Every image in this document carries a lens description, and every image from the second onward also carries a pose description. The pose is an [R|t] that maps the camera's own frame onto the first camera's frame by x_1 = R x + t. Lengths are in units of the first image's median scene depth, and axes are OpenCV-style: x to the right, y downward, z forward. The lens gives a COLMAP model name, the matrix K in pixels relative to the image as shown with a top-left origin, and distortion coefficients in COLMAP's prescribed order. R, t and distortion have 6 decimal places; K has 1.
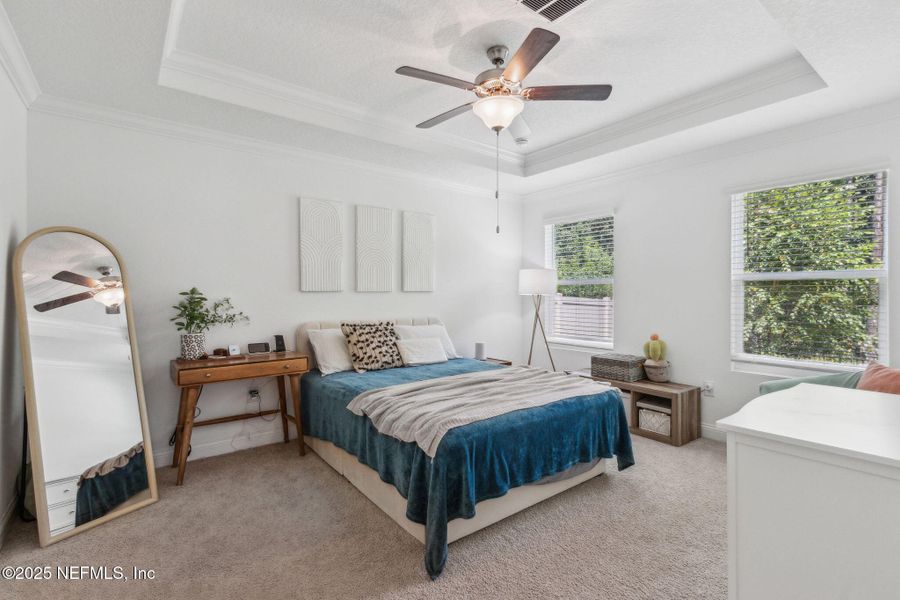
lens RADIAL K [[413.4, 0, 450.8], [0, 413.4, 291.5], [0, 0, 1]] dist [0.000044, -0.001223]
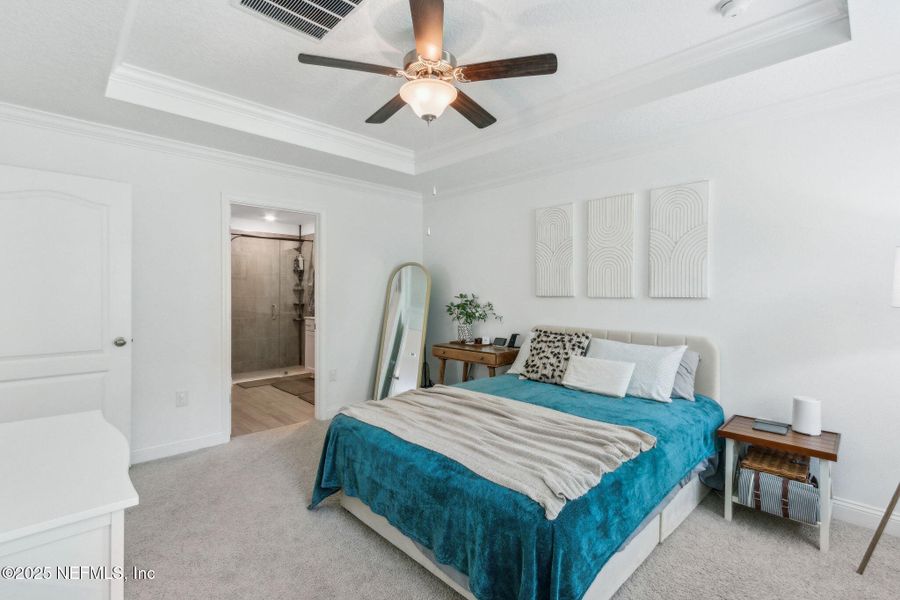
lens RADIAL K [[413.4, 0, 450.8], [0, 413.4, 291.5], [0, 0, 1]] dist [0.000044, -0.001223]
pose [[0.096715, -0.004287, -0.995303, 0.721710], [-0.007418, 0.999960, -0.005028, -0.005596], [0.995284, 0.007869, 0.096680, 0.707200]]
